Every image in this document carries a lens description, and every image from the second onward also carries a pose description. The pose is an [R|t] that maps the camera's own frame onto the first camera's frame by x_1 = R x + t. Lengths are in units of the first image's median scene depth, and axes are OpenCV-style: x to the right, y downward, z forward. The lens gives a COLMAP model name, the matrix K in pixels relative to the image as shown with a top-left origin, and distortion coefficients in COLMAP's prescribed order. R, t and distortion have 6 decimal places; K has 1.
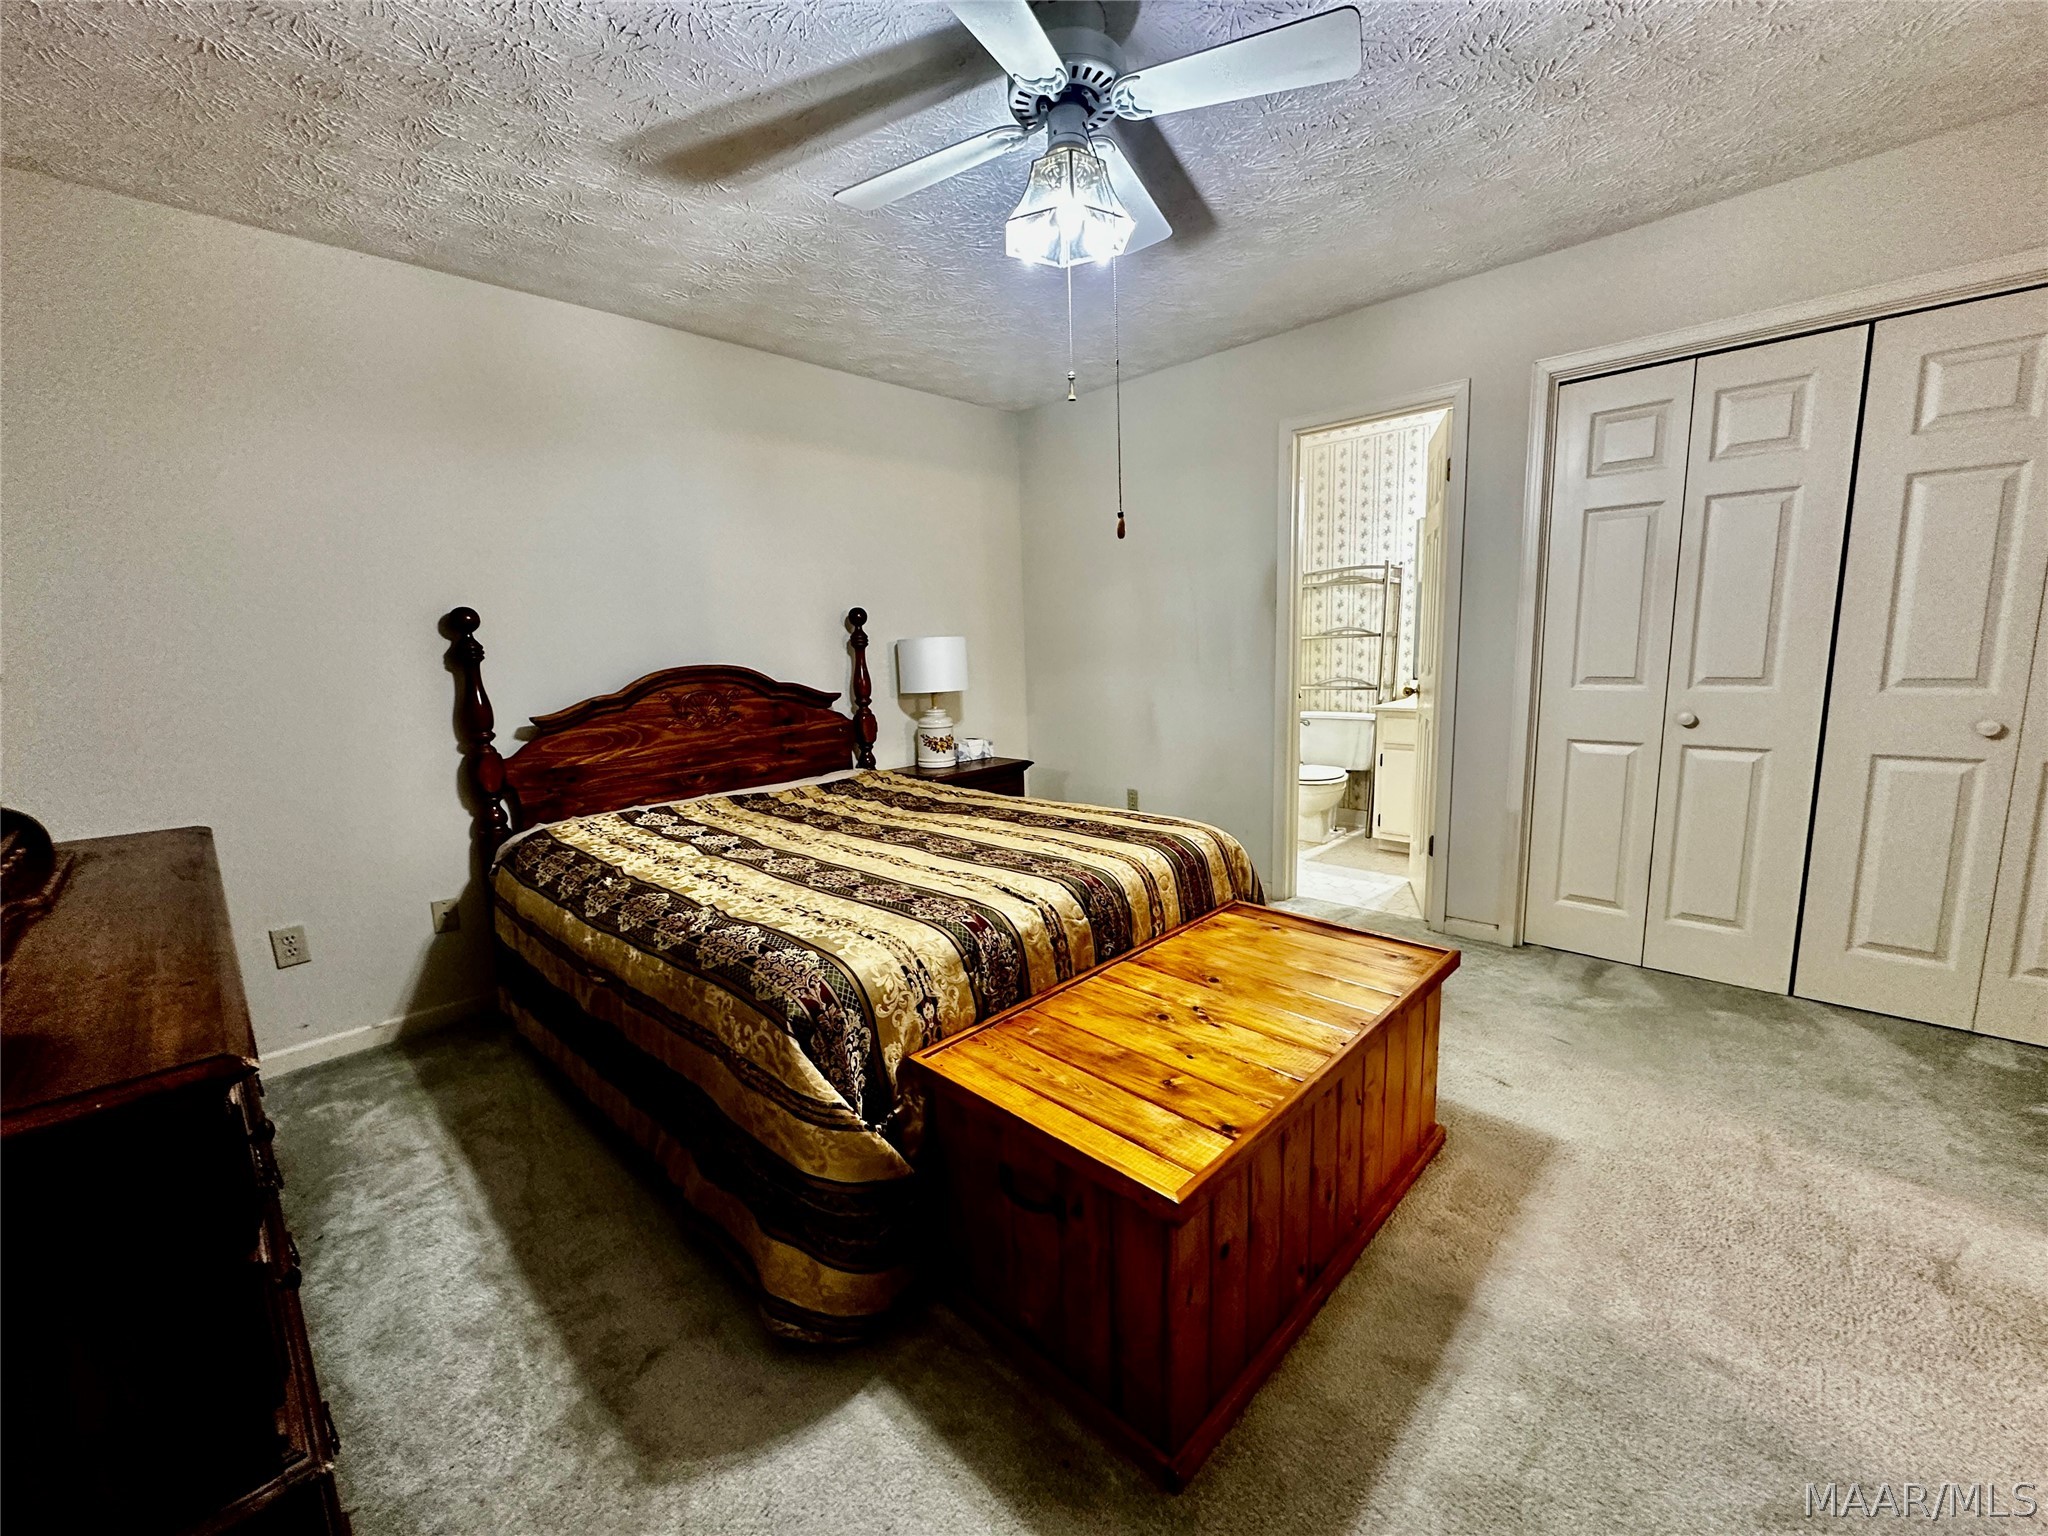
lens RADIAL K [[817.3, 0, 1026.5], [0, 817.3, 759.8], [0, 0, 1]] dist [-0.004499, 0.000999]
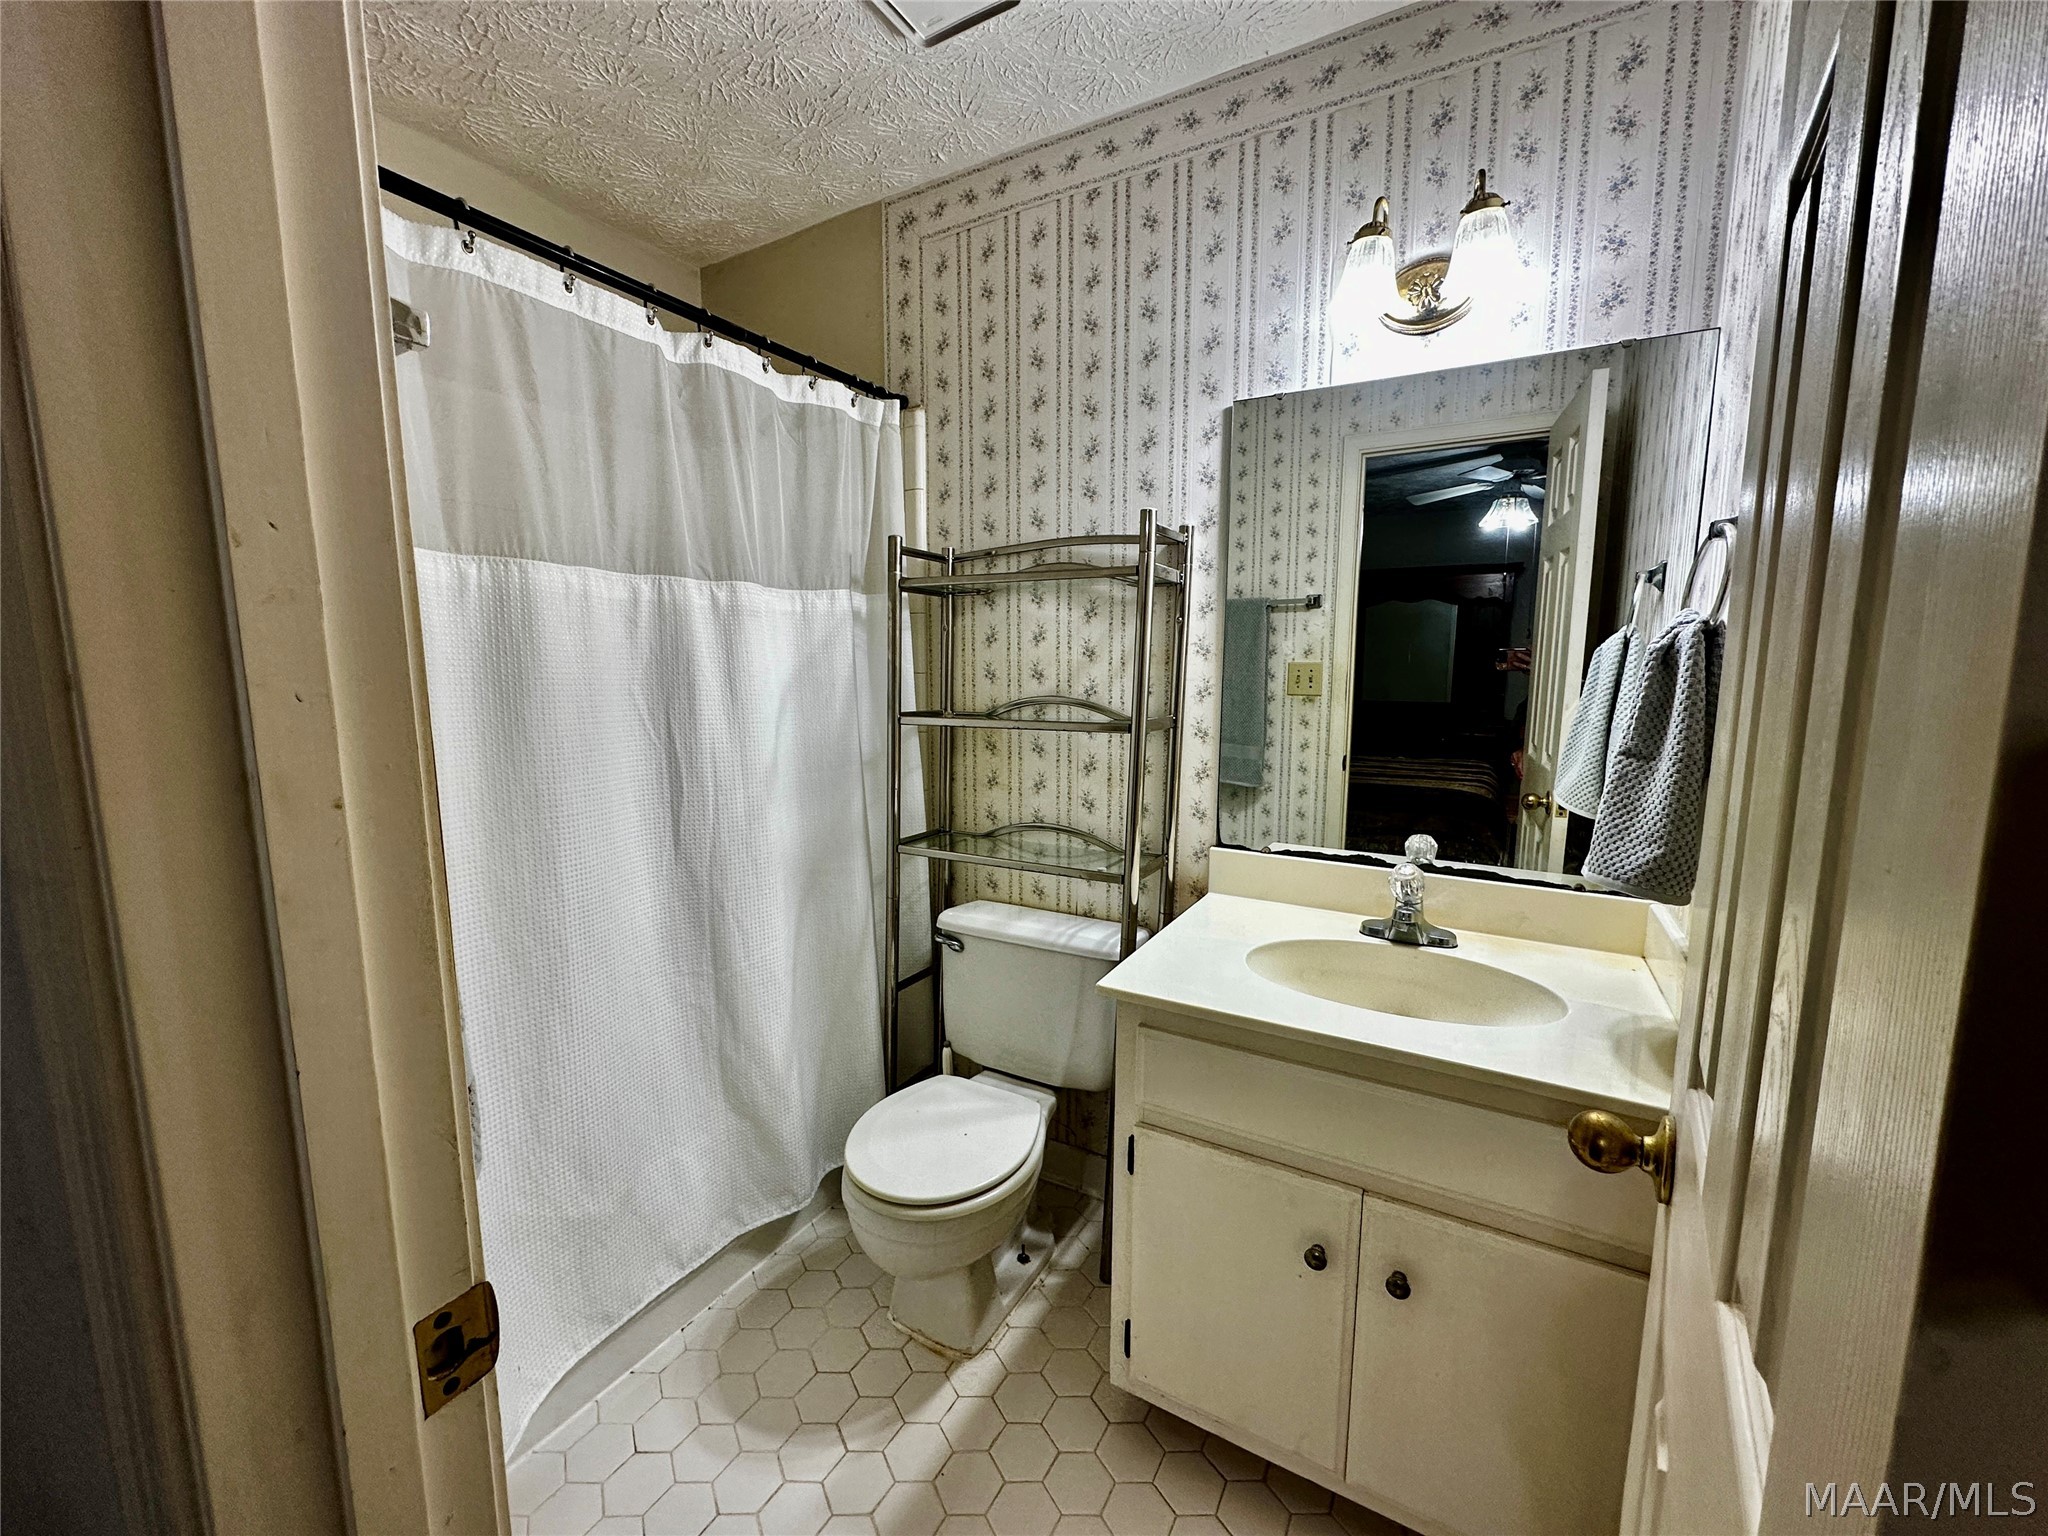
lens RADIAL K [[817.3, 0, 1017.5], [0, 817.3, 760.5], [0, 0, 1]] dist [-0.004499, 0.000999]
pose [[0.975575, -0.005081, 0.219606, 0.291296], [0.006620, 0.999958, -0.006272, -0.130009], [-0.219565, 0.007572, 0.975569, 0.629889]]
